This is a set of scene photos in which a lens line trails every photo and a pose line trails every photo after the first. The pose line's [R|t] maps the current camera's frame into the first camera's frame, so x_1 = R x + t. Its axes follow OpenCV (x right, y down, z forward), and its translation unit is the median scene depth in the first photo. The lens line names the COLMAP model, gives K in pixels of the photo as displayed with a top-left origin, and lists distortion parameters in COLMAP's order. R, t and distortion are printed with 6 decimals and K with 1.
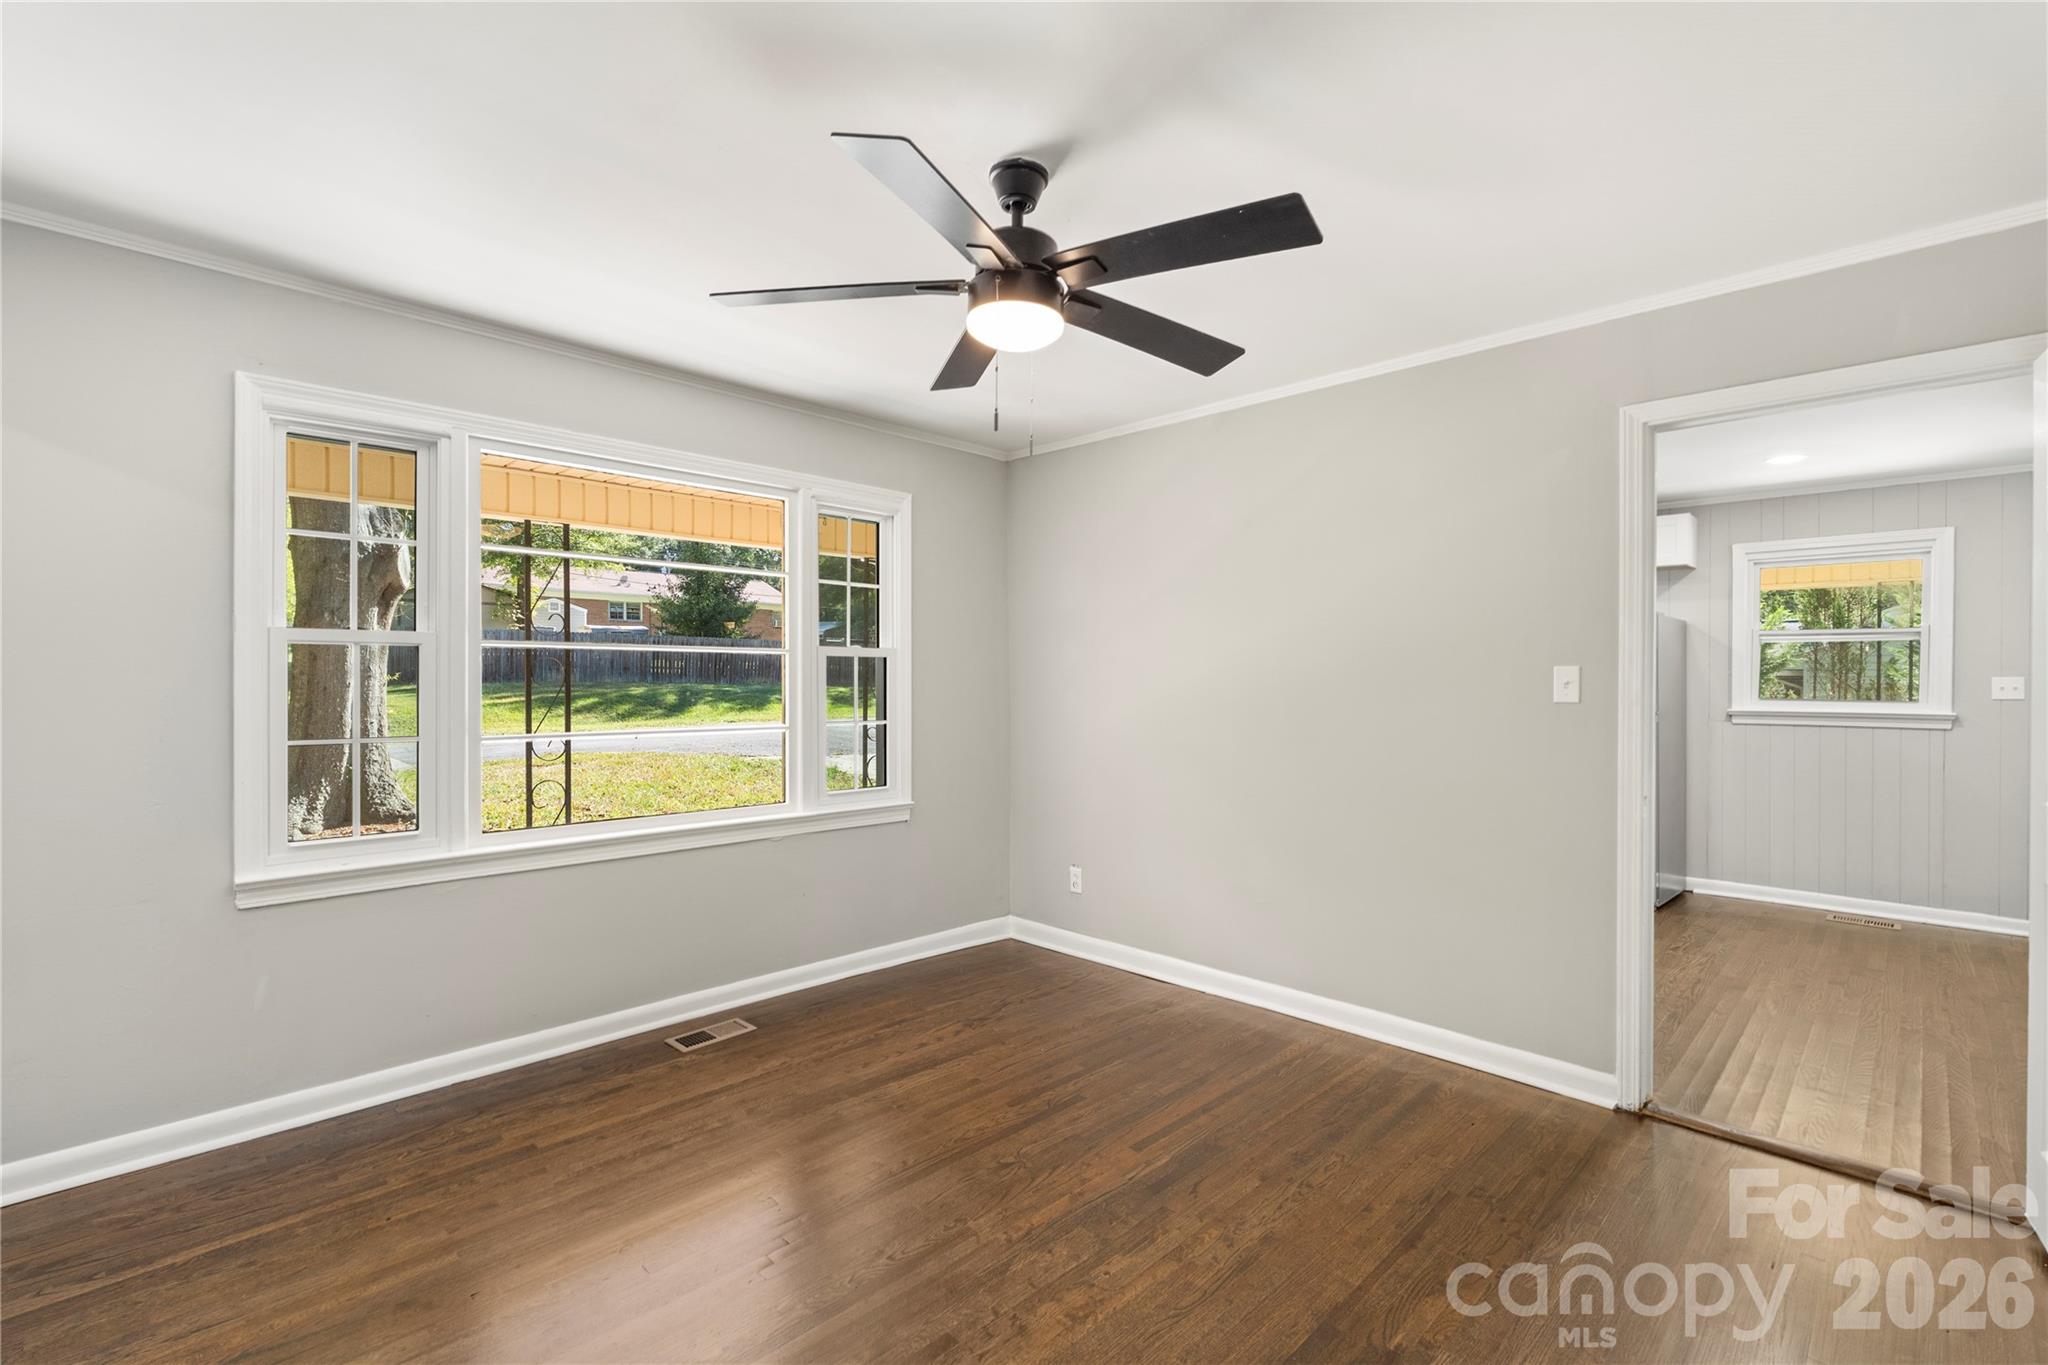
lens RADIAL K [[904.7, 0, 1030.2], [0, 904.7, 684.8], [0, 0, 1]] dist [-0.000646, 0.000498]
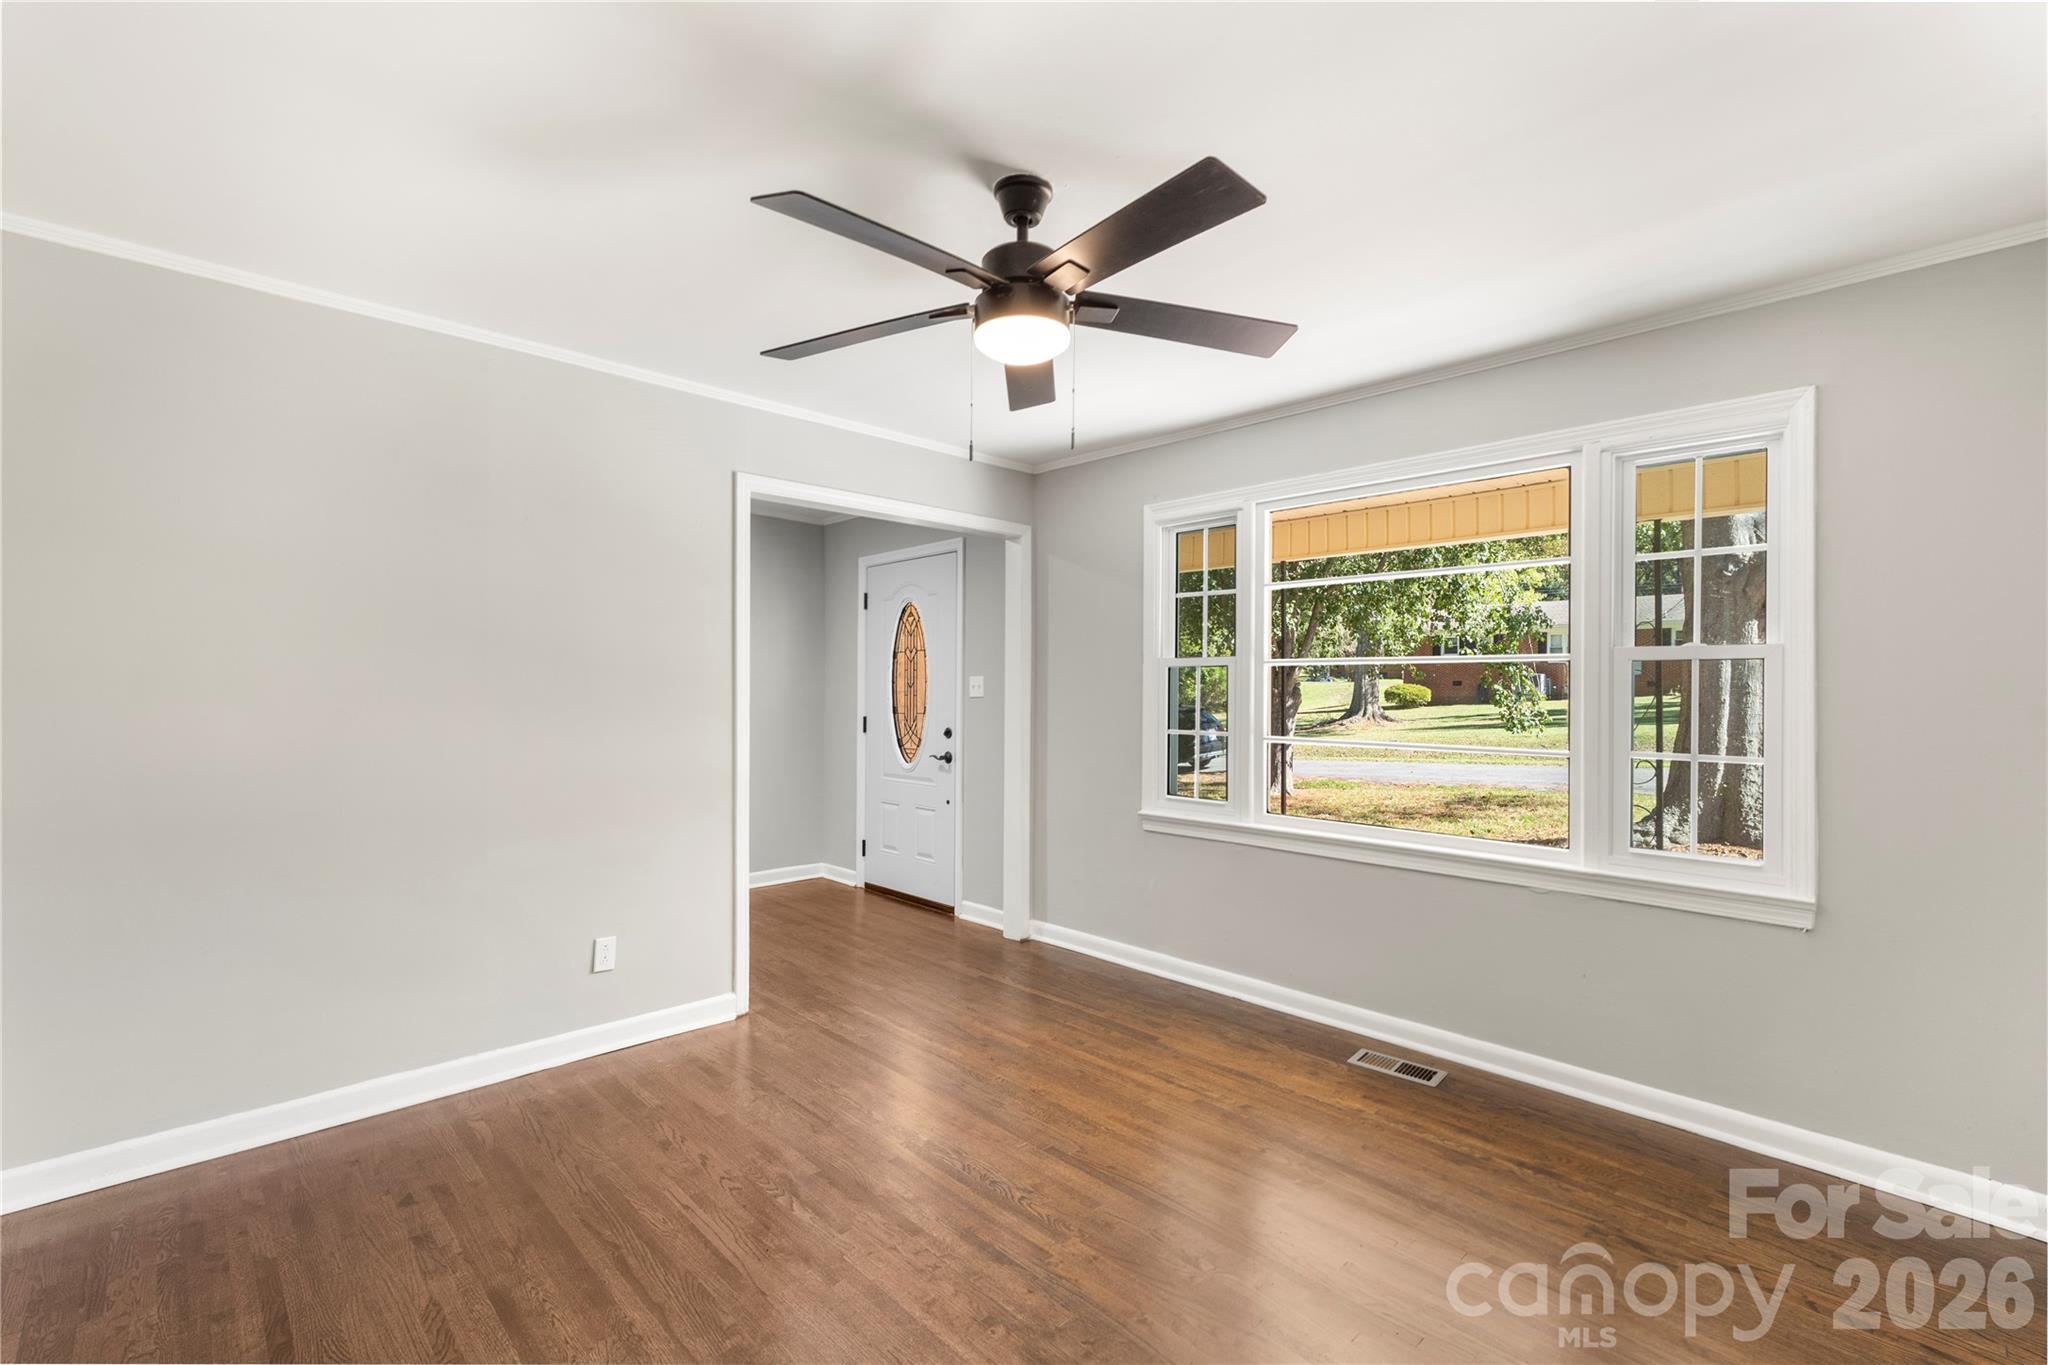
lens RADIAL K [[904.7, 0, 1021.2], [0, 904.7, 680.5], [0, 0, 1]] dist [-0.000646, 0.000498]
pose [[-0.024875, -0.013637, -0.999598, 0.671342], [-0.011986, 0.999839, -0.013342, -0.000232], [0.999619, 0.011650, -0.025034, 0.690907]]
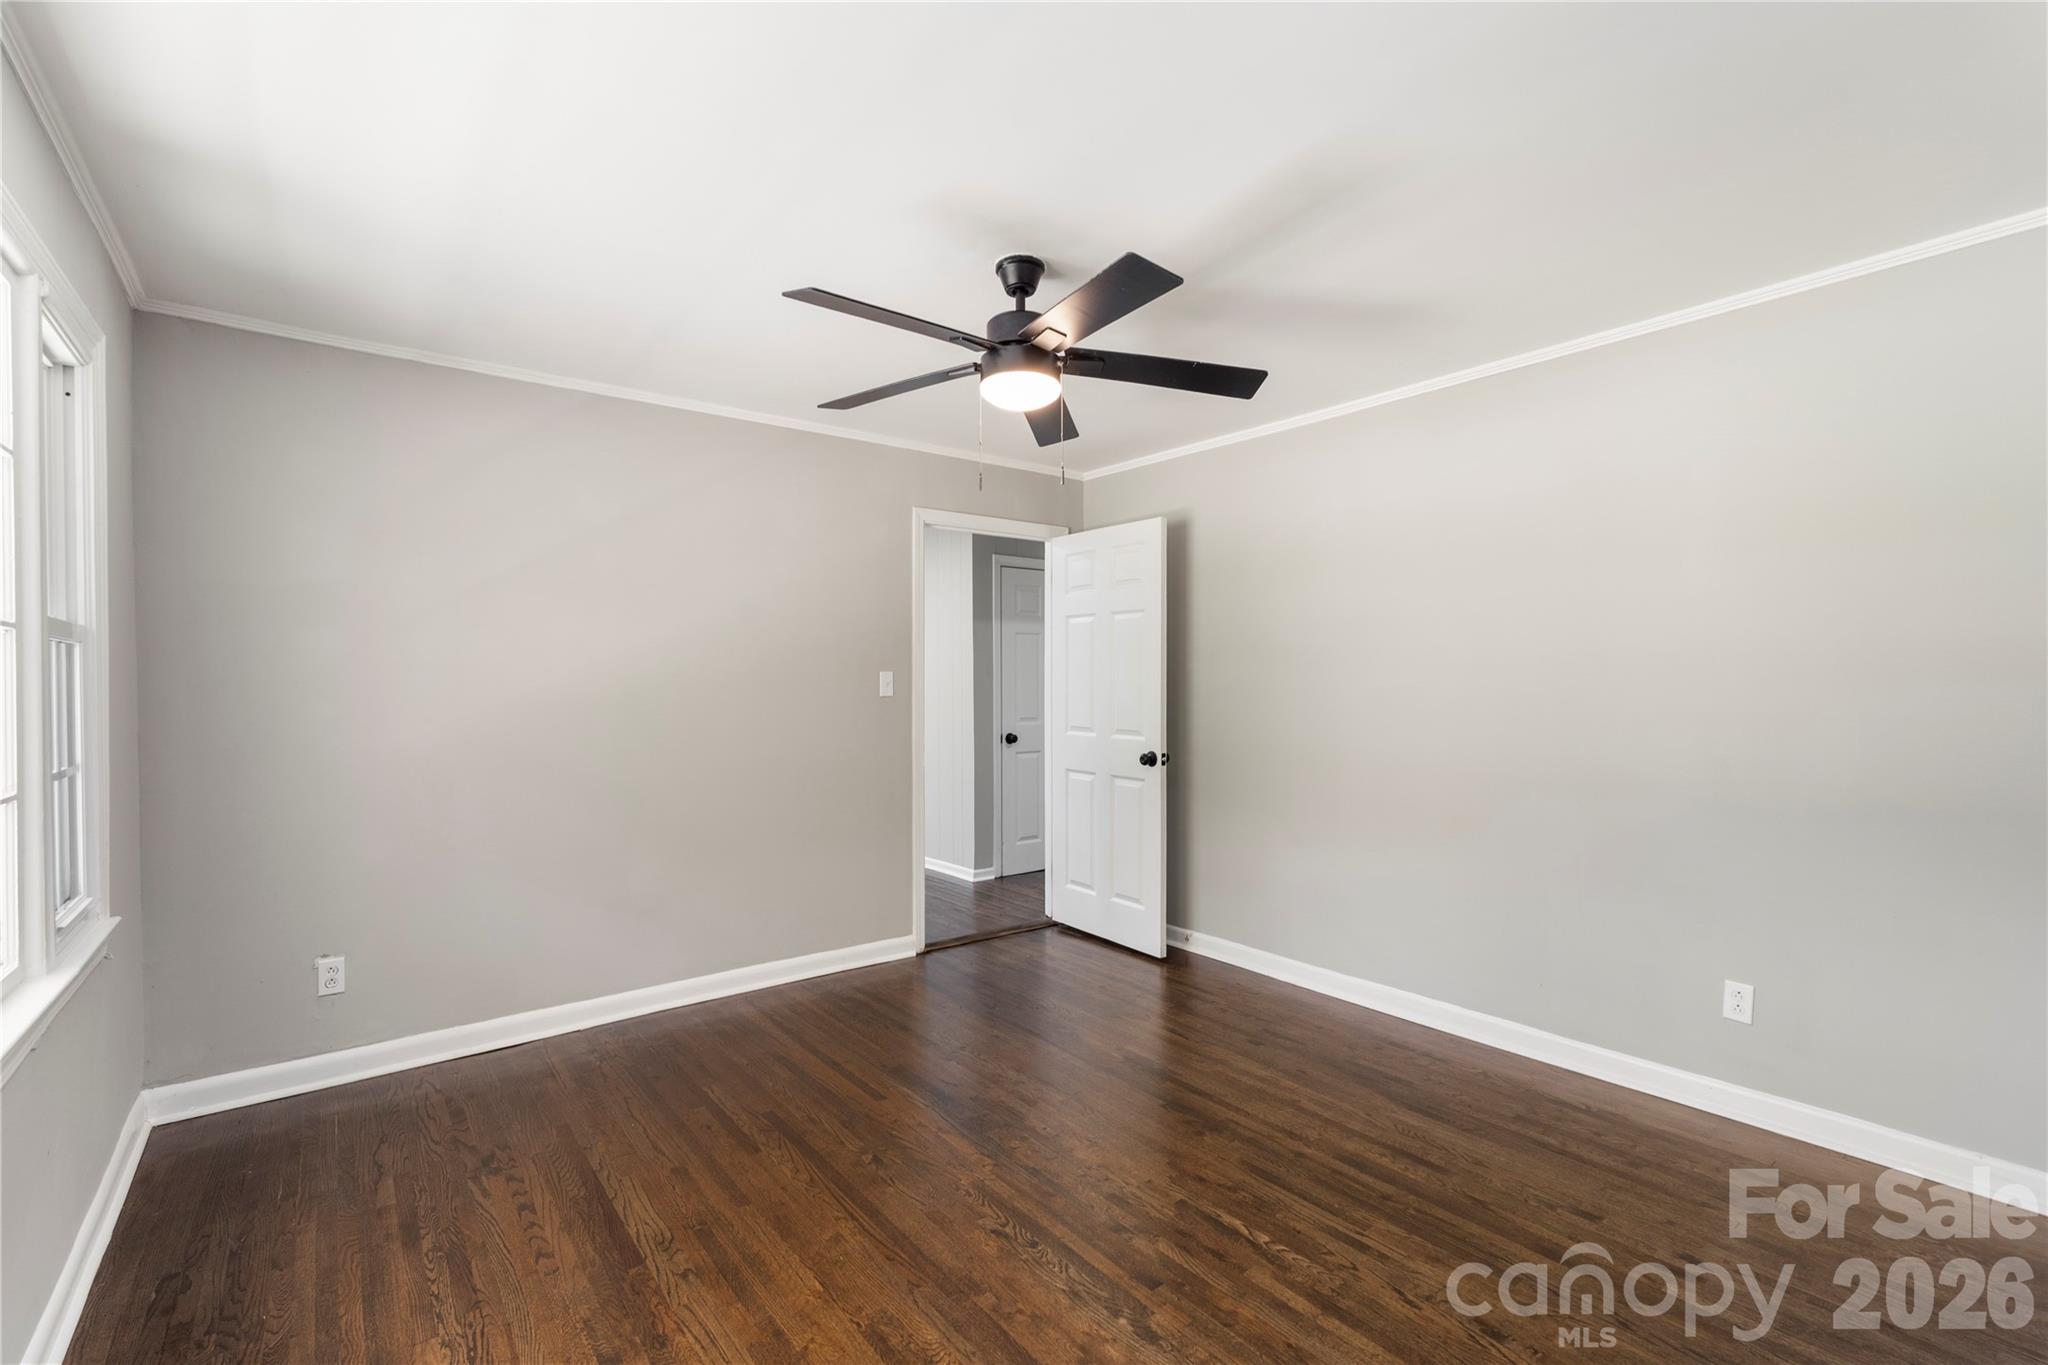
lens RADIAL K [[904.7, 0, 1020.4], [0, 904.7, 692.3], [0, 0, 1]] dist [-0.000646, 0.000498]
pose [[0.135280, -0.015201, 0.990691, -0.813079], [0.009840, 0.999854, 0.013998, -0.006221], [-0.990759, 0.007854, 0.135410, 0.563986]]
